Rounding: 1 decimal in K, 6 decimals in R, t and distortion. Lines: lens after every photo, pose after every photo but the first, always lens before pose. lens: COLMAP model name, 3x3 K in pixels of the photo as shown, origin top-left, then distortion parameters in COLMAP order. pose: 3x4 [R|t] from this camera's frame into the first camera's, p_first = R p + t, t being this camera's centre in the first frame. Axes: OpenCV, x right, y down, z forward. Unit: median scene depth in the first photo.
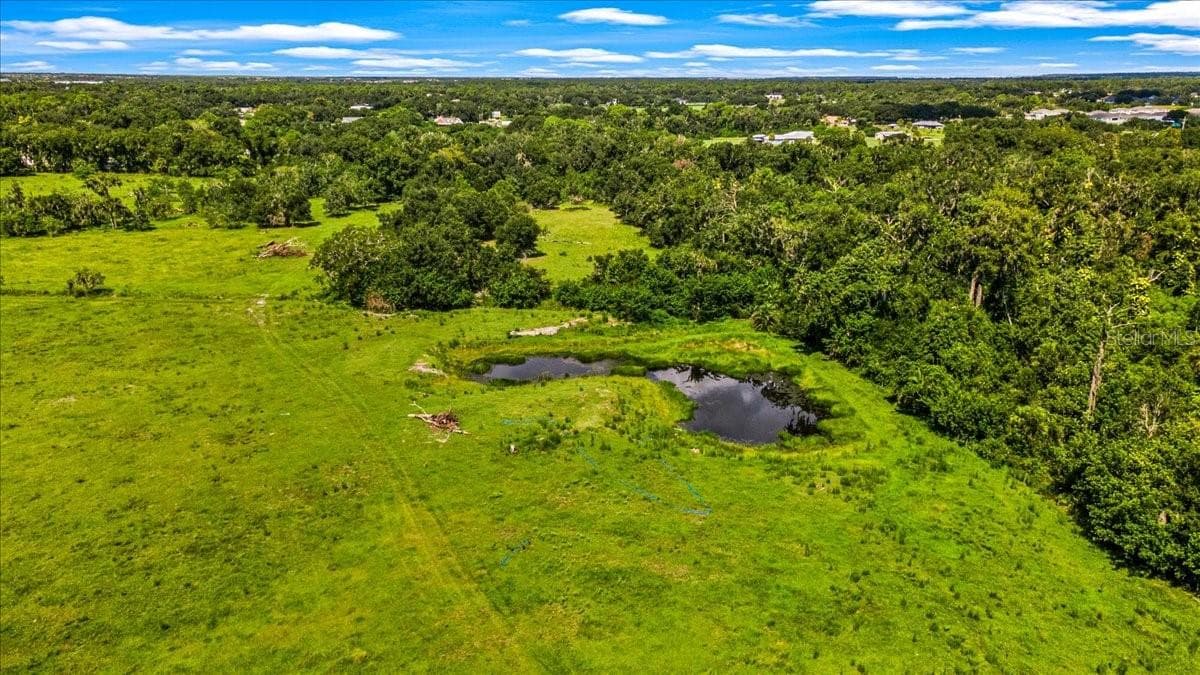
lens RADIAL K [[875.4, 0, 600.0], [0, 875.4, 337.5], [0, 0, 1]] dist [0.036534, 0.000277]
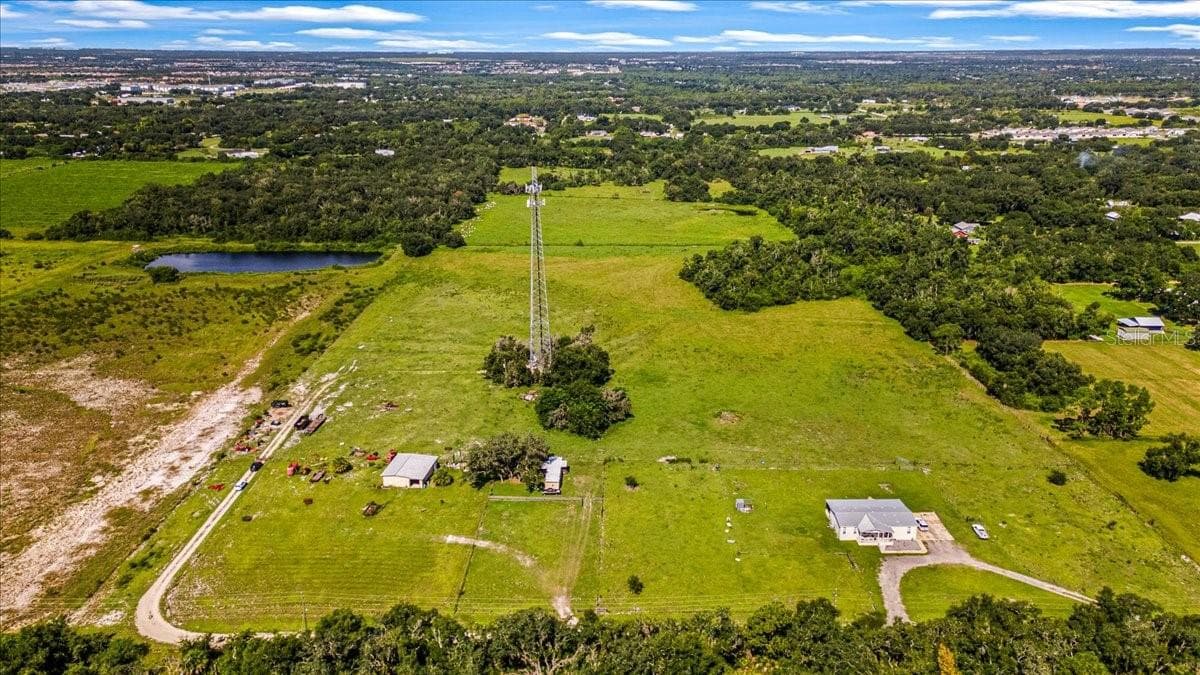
lens RADIAL K [[887.7, 0, 603.4], [0, 887.7, 340.6], [0, 0, 1]] dist [0.041300, 0.001740]
pose [[0.989213, 0.046654, -0.138856, 0.059489], [-0.042619, 0.998582, 0.031893, 0.566541], [0.140147, -0.025631, 0.989799, -3.755844]]
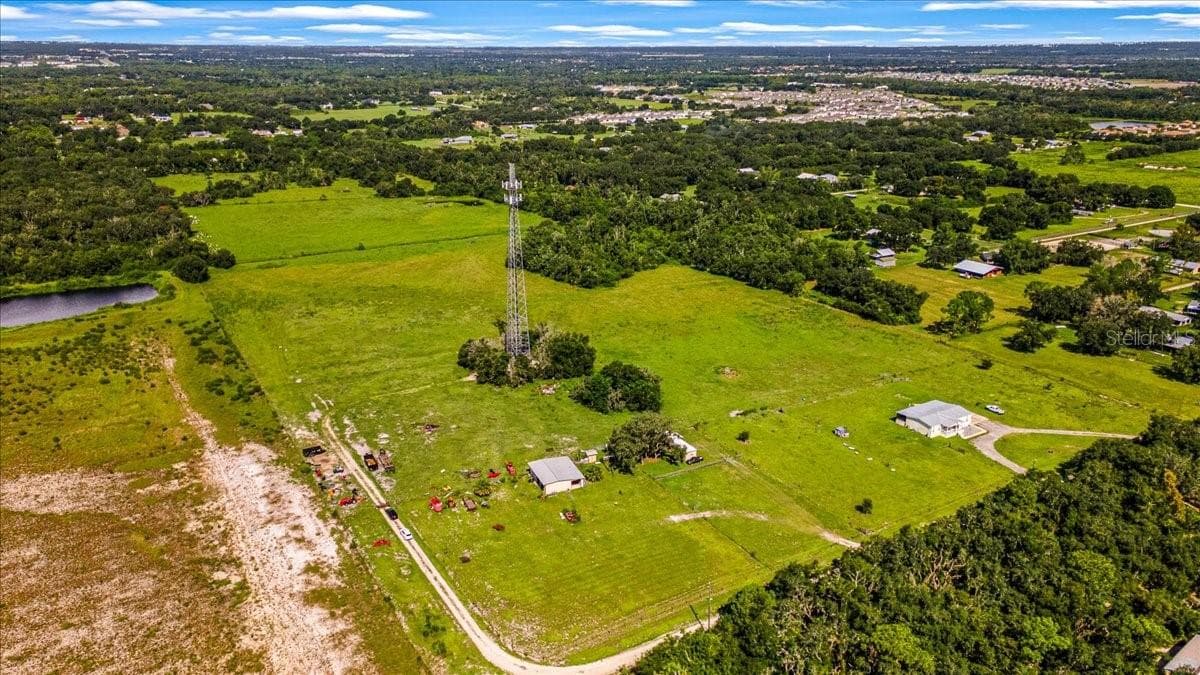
lens RADIAL K [[873.7, 0, 604.3], [0, 873.7, 333.5], [0, 0, 1]] dist [0.039141, 0.009842]
pose [[0.925882, -0.119163, 0.358527, -0.933341], [0.107178, 0.992816, 0.053196, 0.542895], [-0.362291, -0.010827, 0.932002, -3.703117]]
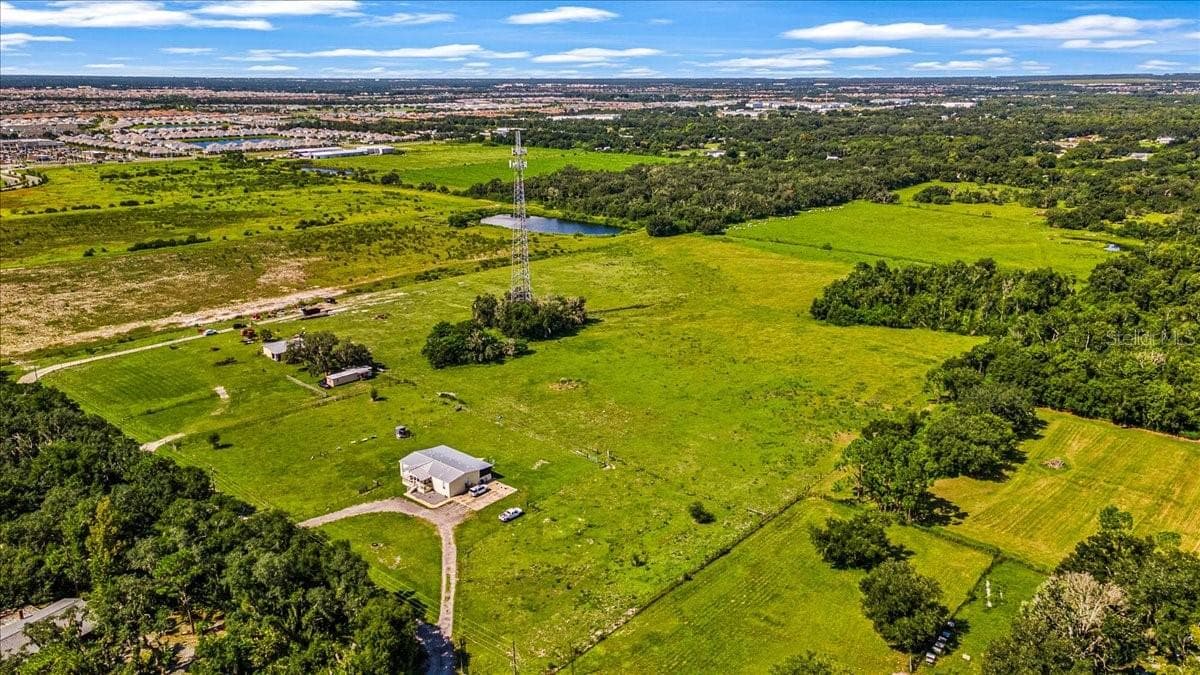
lens RADIAL K [[875.2, 0, 604.2], [0, 875.2, 337.6], [0, 0, 1]] dist [0.040899, 0.006633]
pose [[0.644435, 0.219761, -0.732399, 1.432995], [-0.217978, 0.970867, 0.099517, 0.481739], [0.732932, 0.095514, 0.673564, -3.062722]]
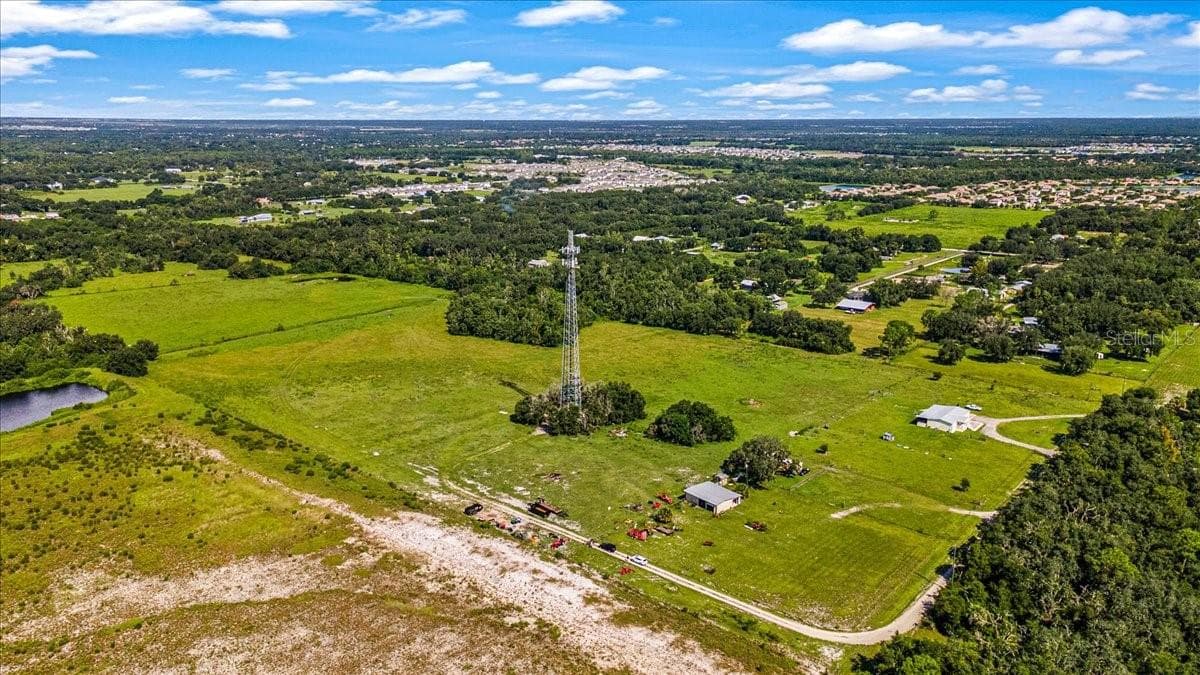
lens RADIAL K [[875.2, 0, 604.2], [0, 875.2, 337.6], [0, 0, 1]] dist [0.040899, 0.006633]
pose [[0.759000, -0.159914, 0.631147, -1.704691], [0.185430, 0.982316, 0.025897, 0.465597], [-0.624127, 0.097378, 0.775231, -3.490948]]
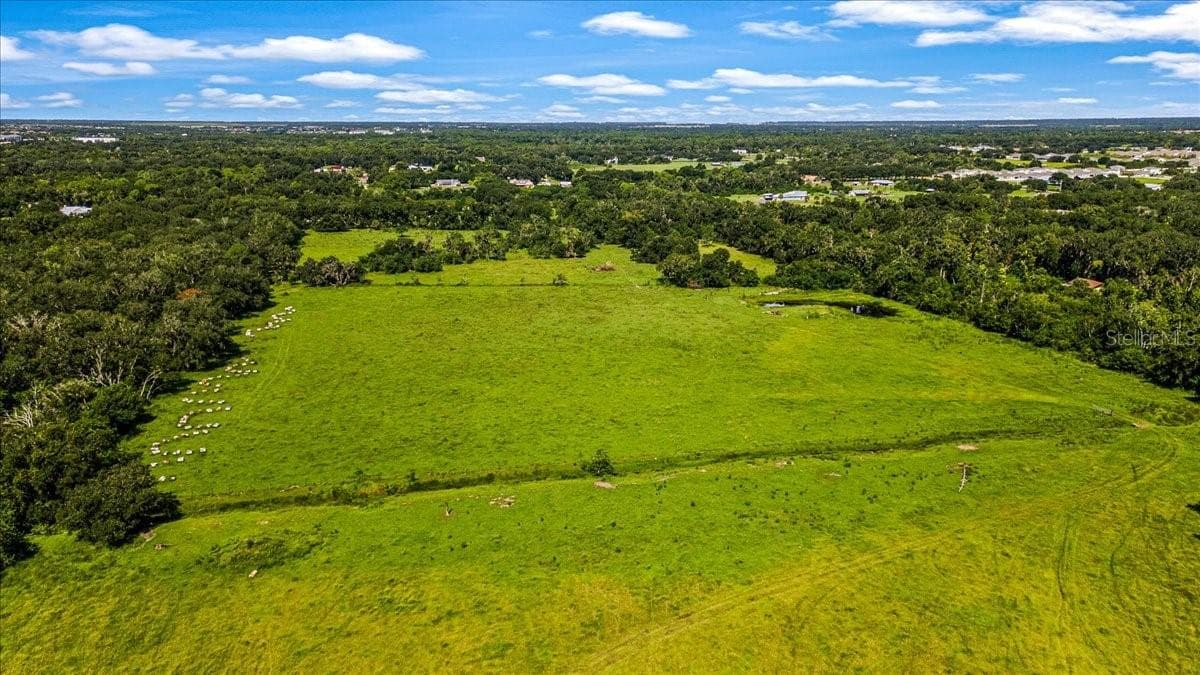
lens RADIAL K [[875.4, 0, 600.0], [0, 875.4, 337.5], [0, 0, 1]] dist [0.036534, 0.000277]
pose [[0.997793, -0.017014, 0.064188, -0.614851], [0.019944, 0.998775, -0.045290, 0.190357], [-0.063339, 0.046470, 0.996910, -1.244485]]
